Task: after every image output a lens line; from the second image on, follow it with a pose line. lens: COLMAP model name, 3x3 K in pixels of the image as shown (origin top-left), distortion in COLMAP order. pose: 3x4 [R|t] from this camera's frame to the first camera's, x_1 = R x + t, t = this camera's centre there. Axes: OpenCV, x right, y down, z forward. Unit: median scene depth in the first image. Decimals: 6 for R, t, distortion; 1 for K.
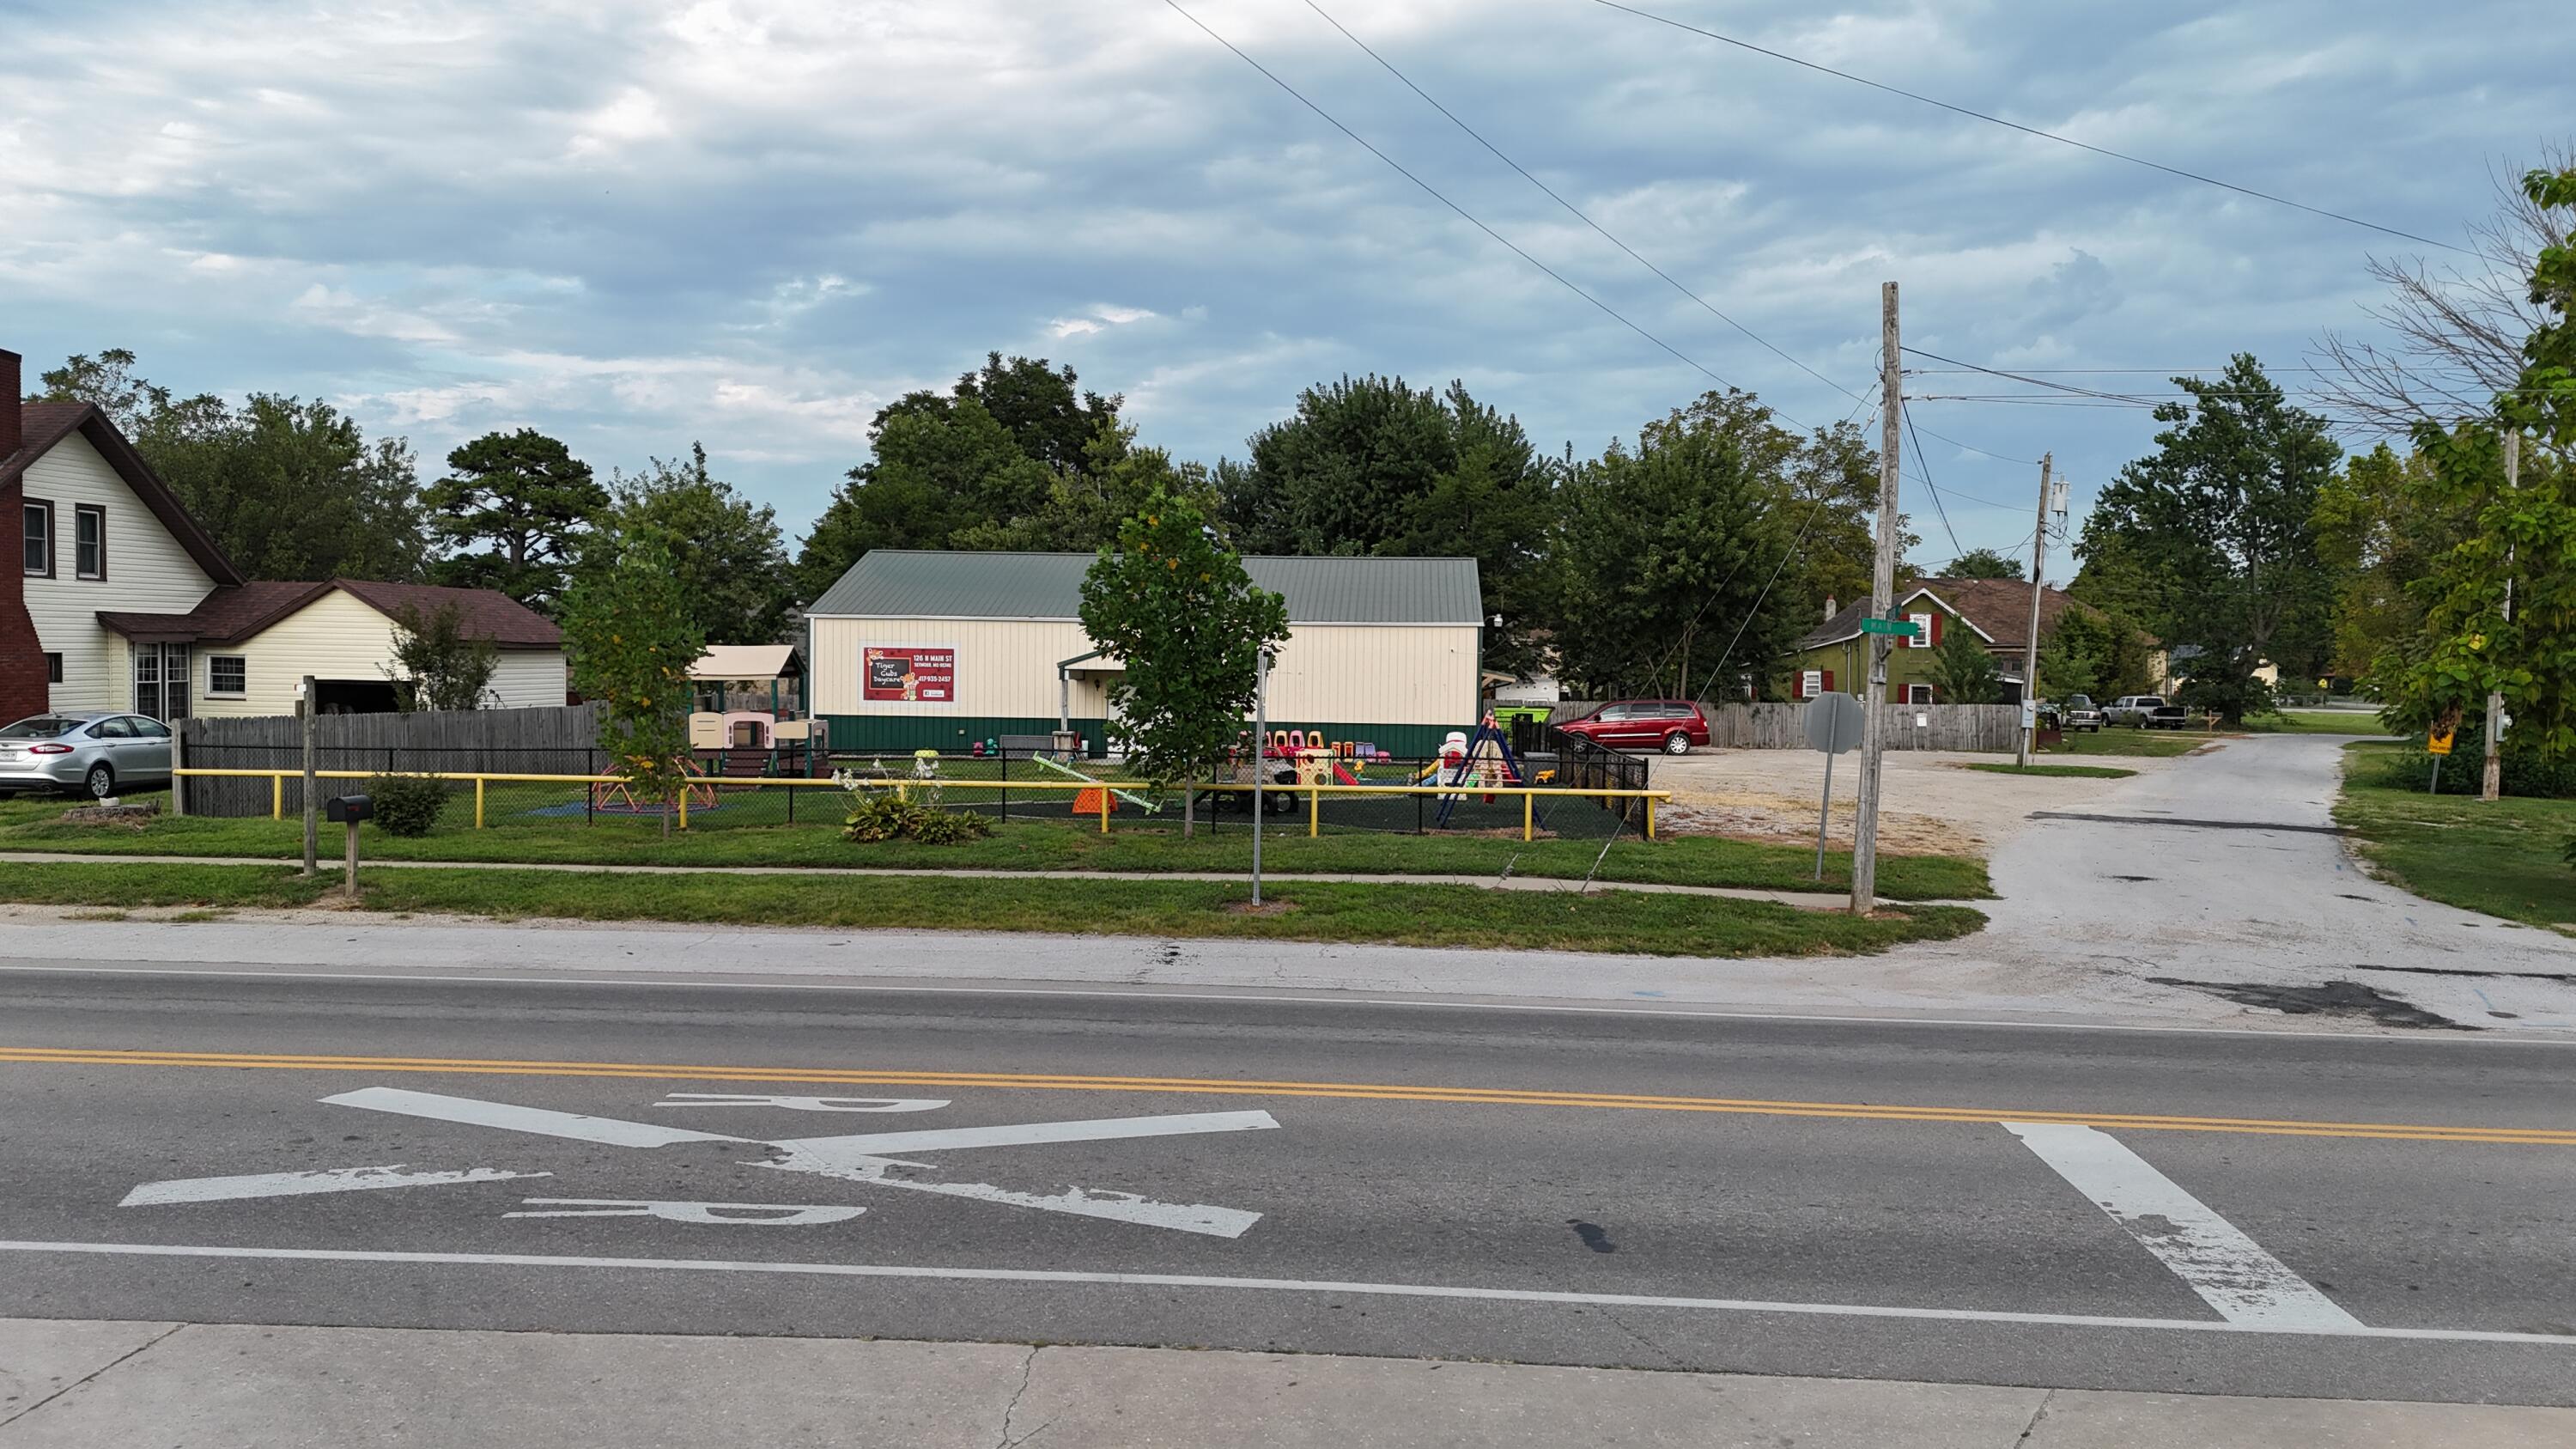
lens RADIAL K [[1883.7, 0, 1288.0], [0, 1883.7, 724.5], [0, 0, 1]] dist [0.085697, -0.096701]
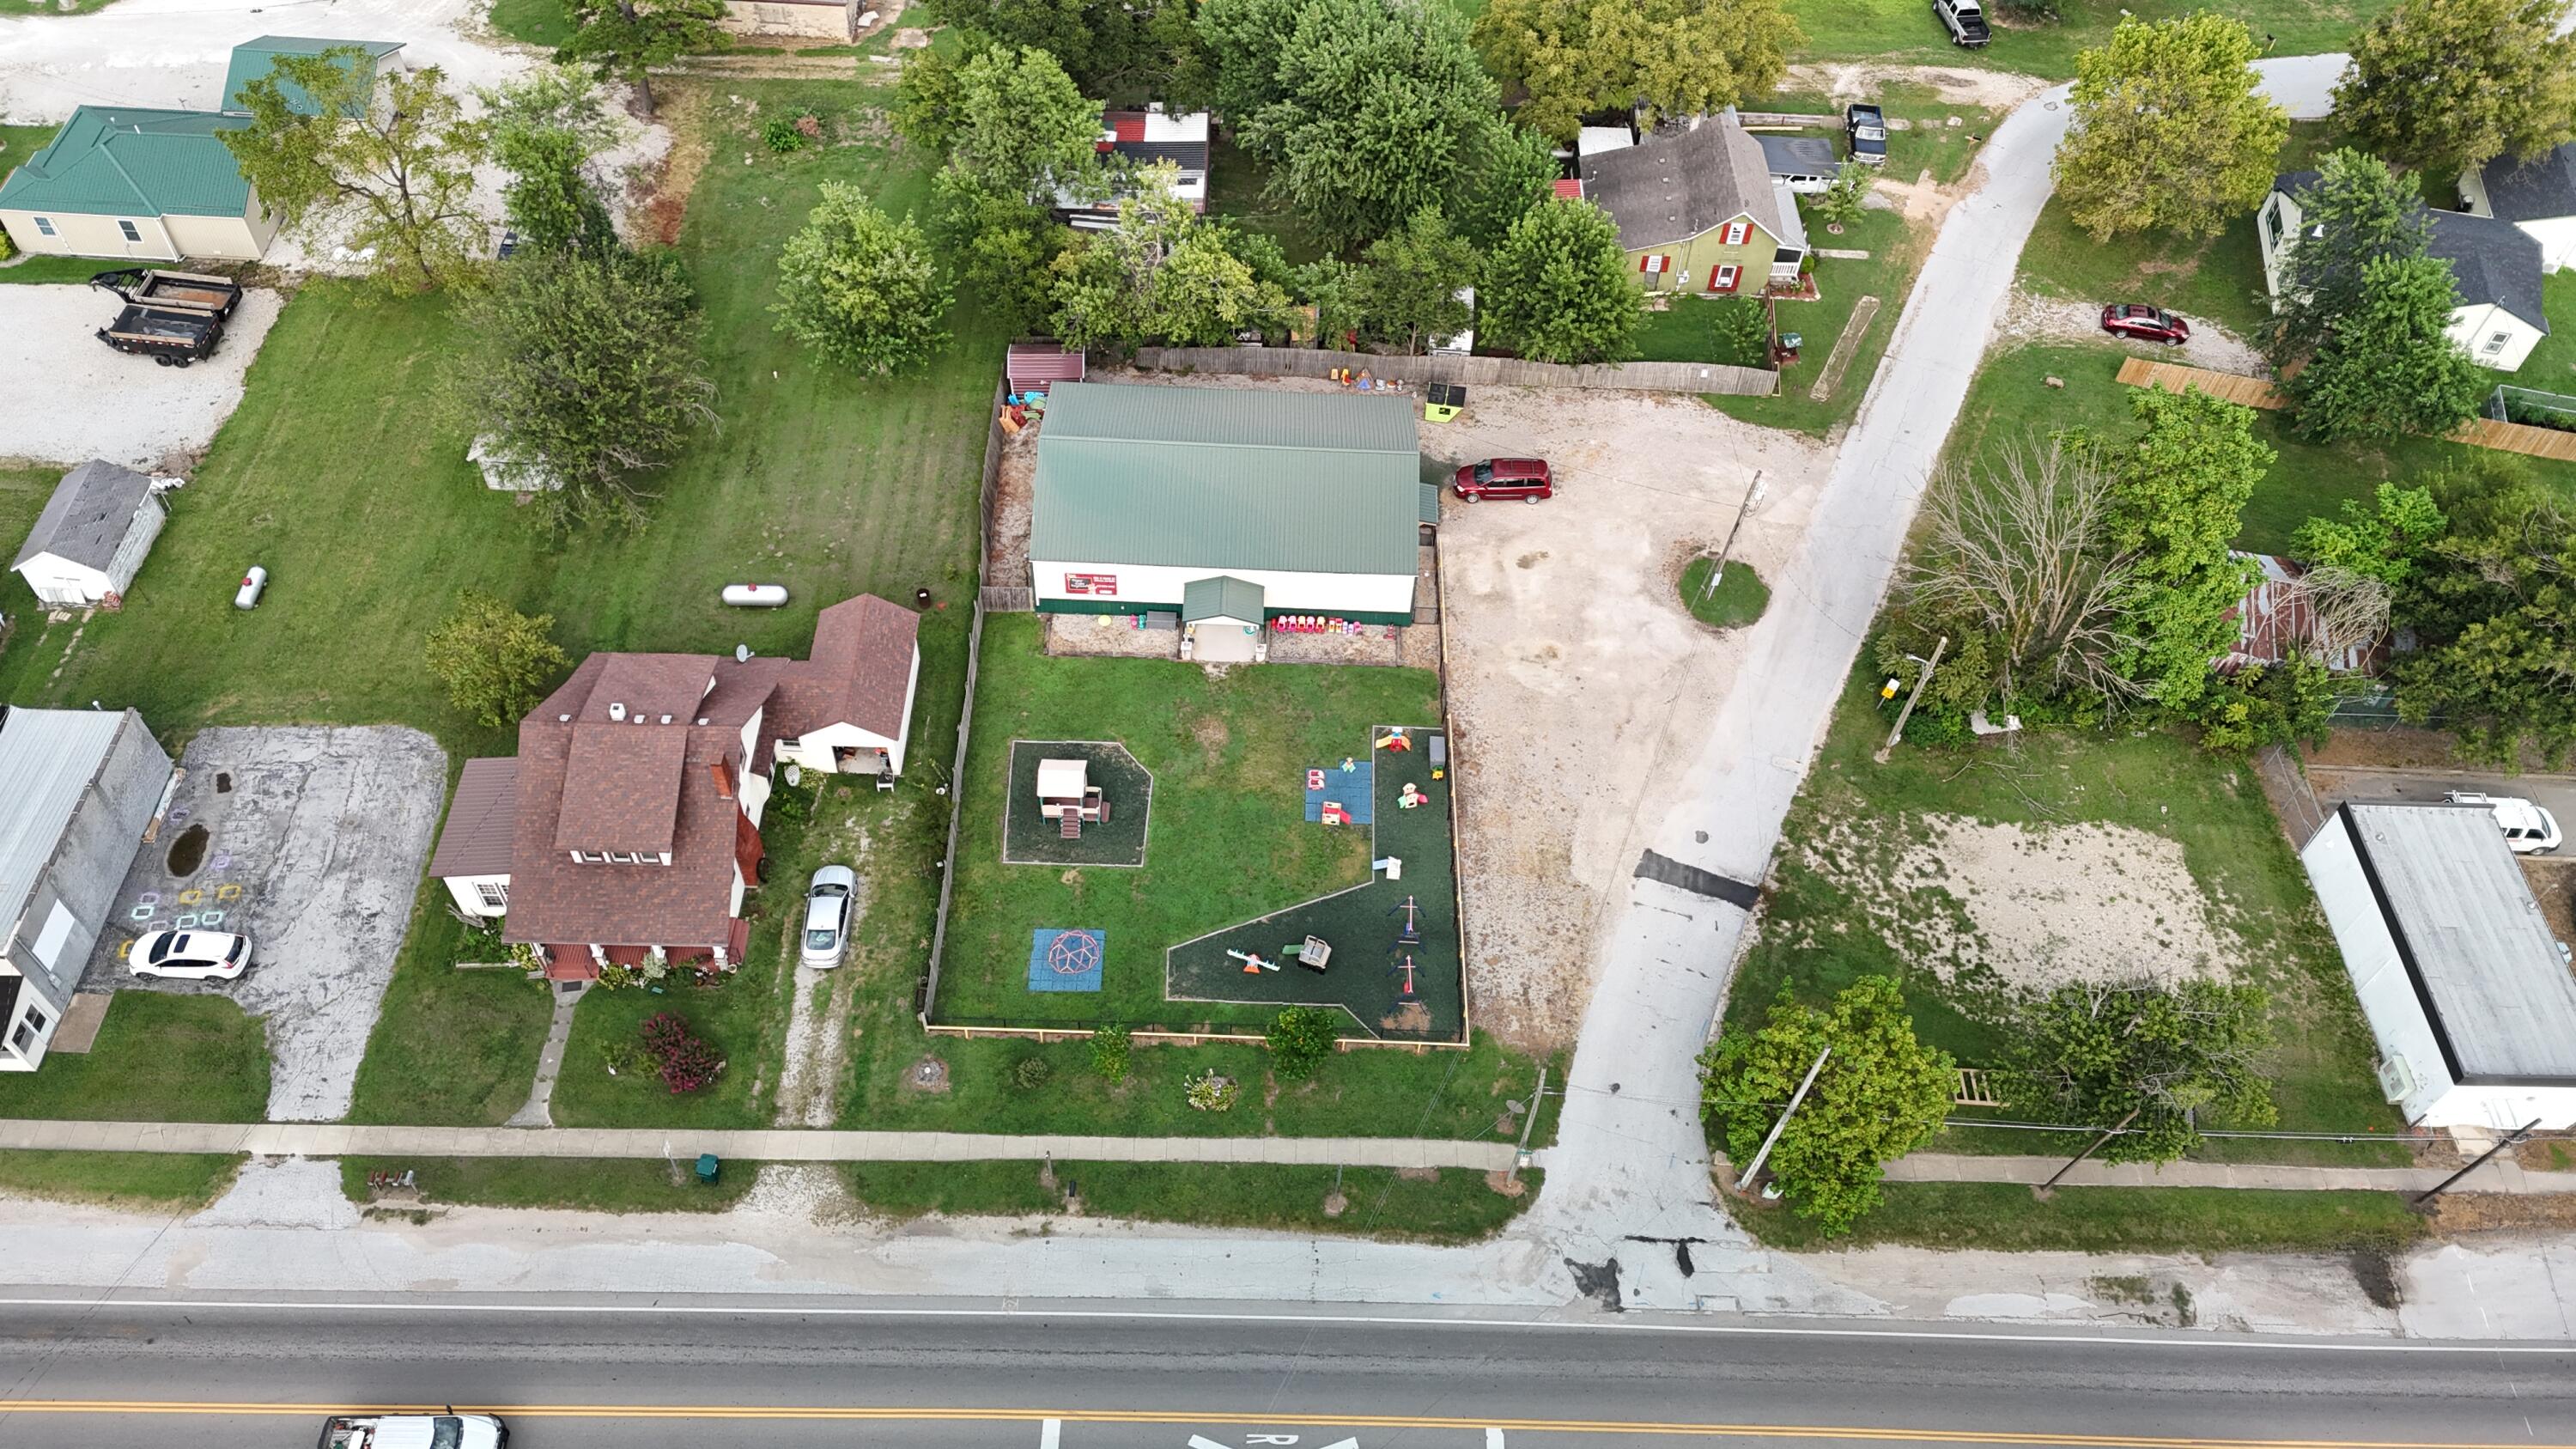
lens RADIAL K [[1883.7, 0, 1288.0], [0, 1883.7, 724.5], [0, 0, 1]] dist [0.085697, -0.096701]
pose [[0.998200, -0.013290, 0.058482, -0.088482], [-0.036010, 0.646966, 0.761668, -0.935122], [-0.047958, -0.762403, 0.645323, -0.177193]]
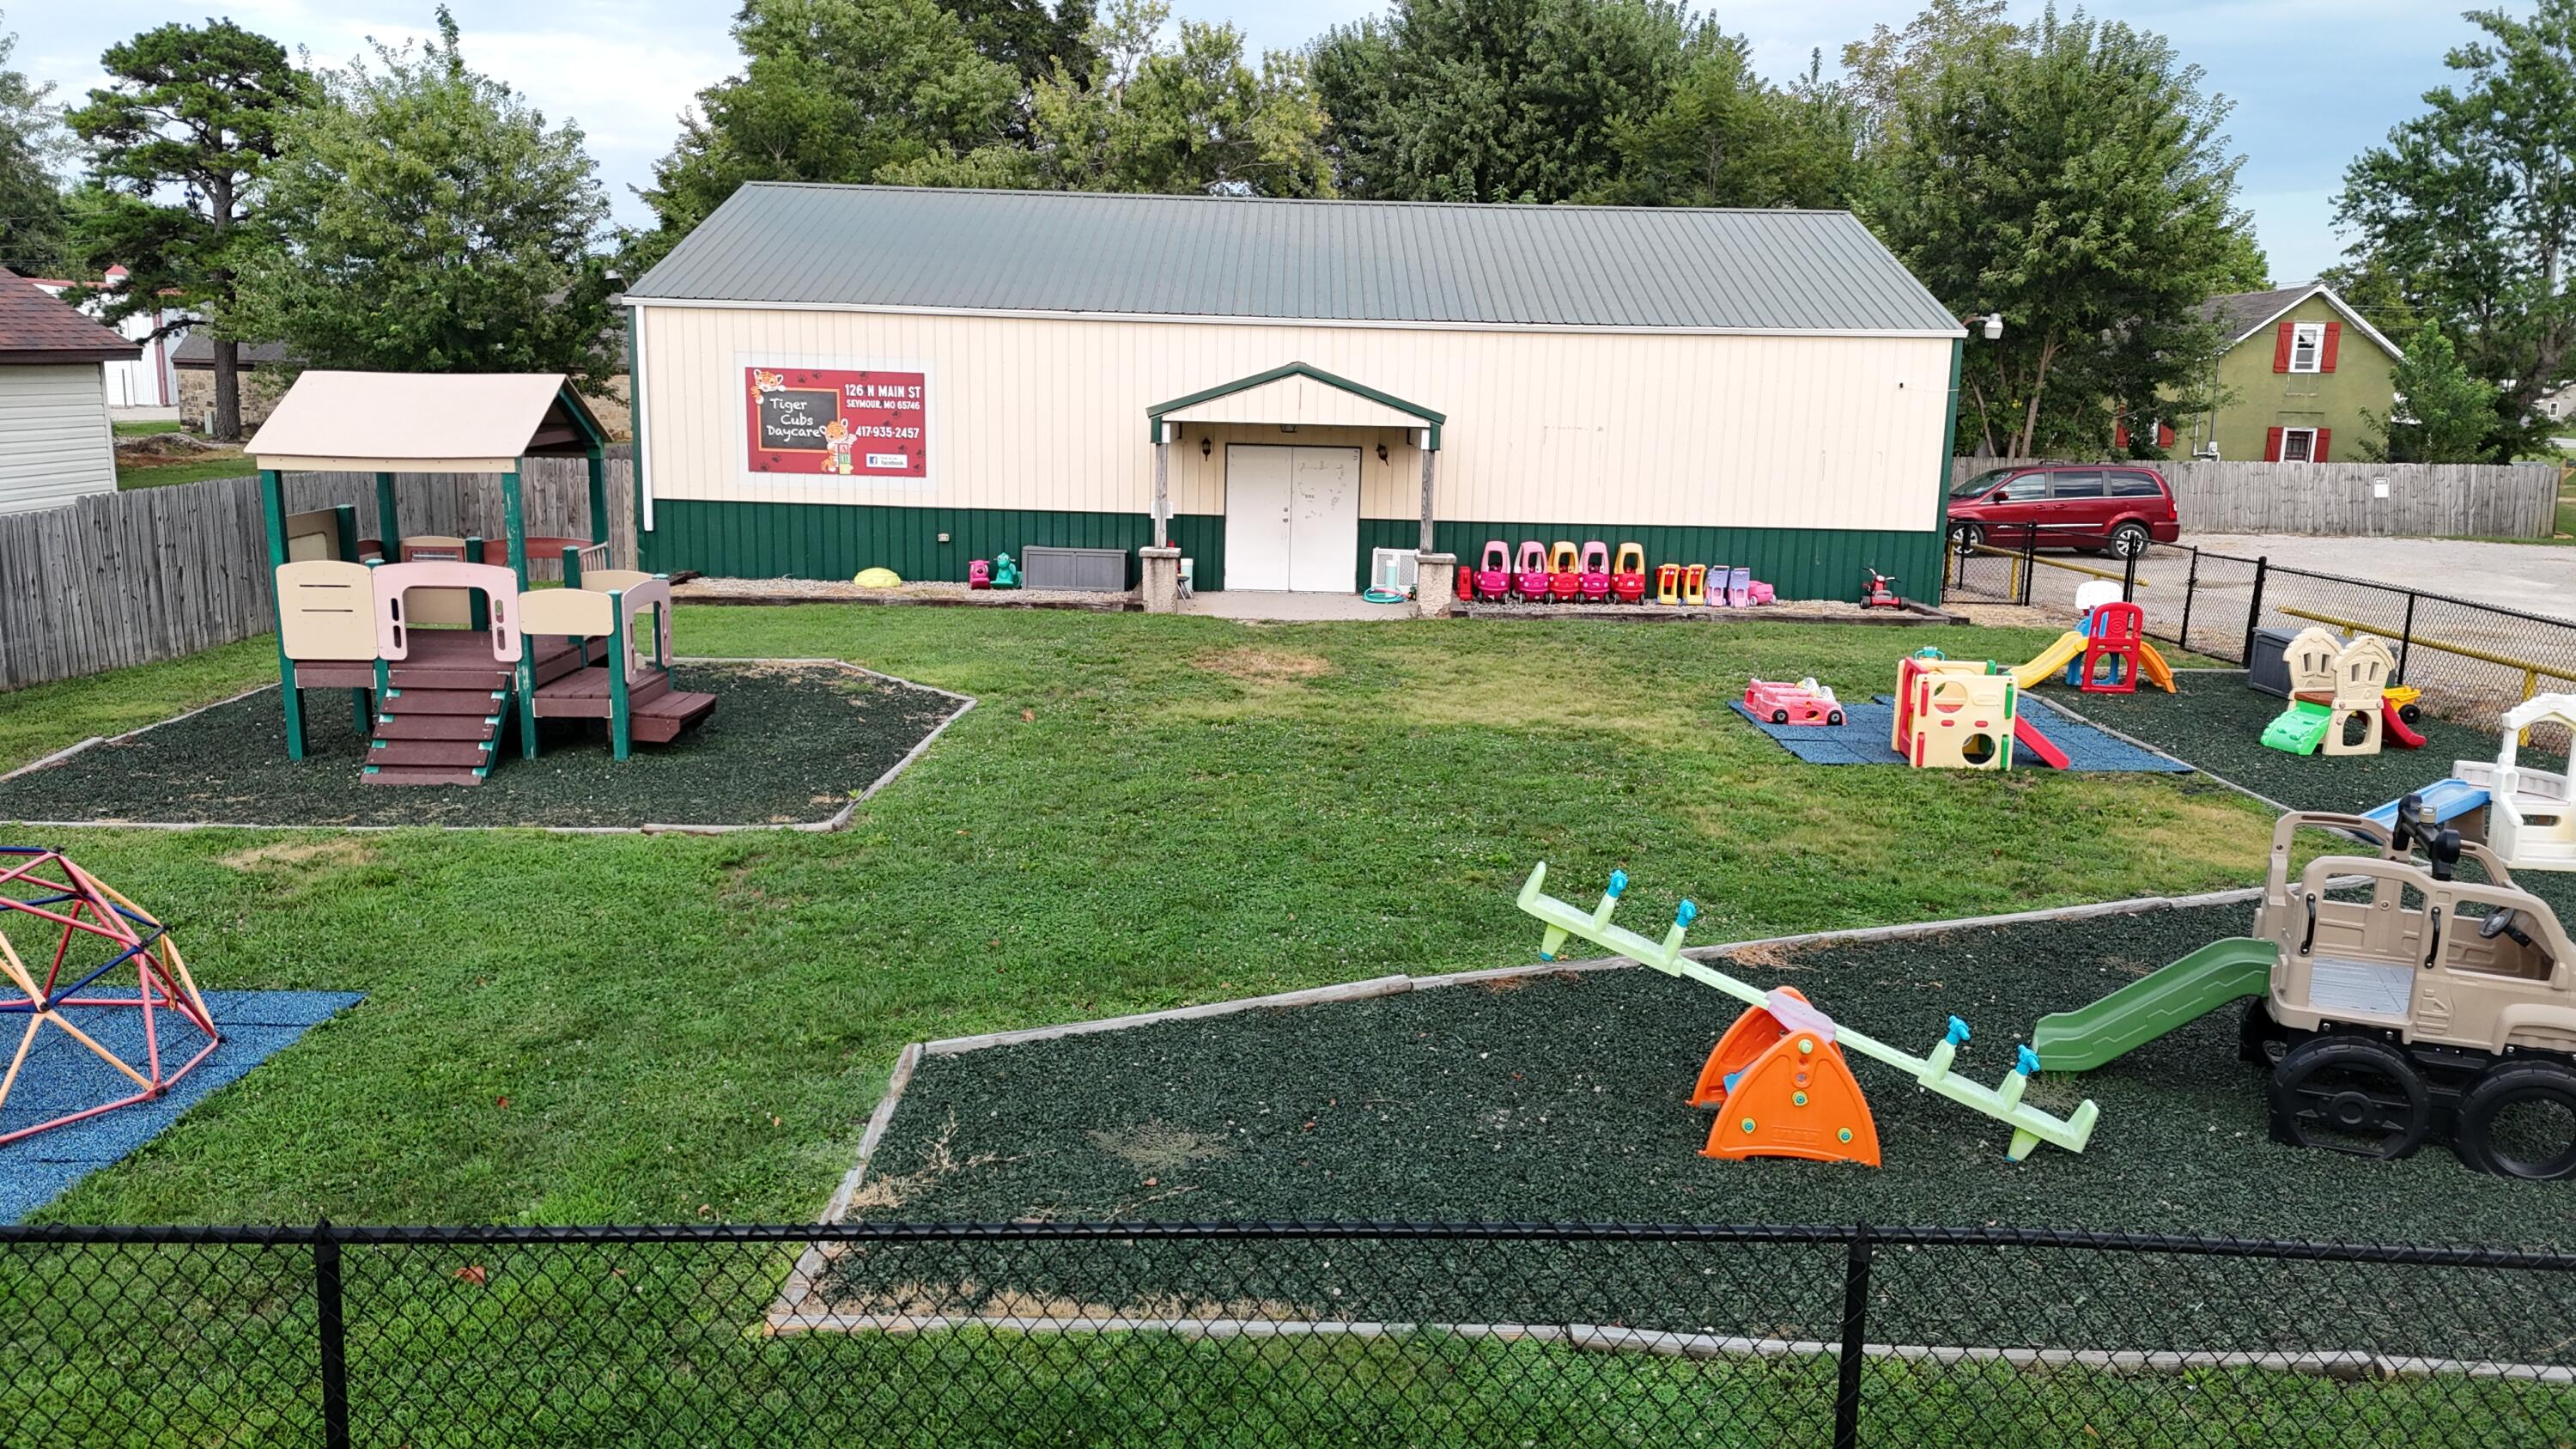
lens RADIAL K [[1883.7, 0, 1288.0], [0, 1883.7, 724.5], [0, 0, 1]] dist [0.085697, -0.096701]
pose [[0.998096, 0.000205, 0.061679, -0.079963], [-0.009590, 0.988350, 0.151899, -0.018030], [-0.060930, -0.152201, 0.986470, 0.343394]]
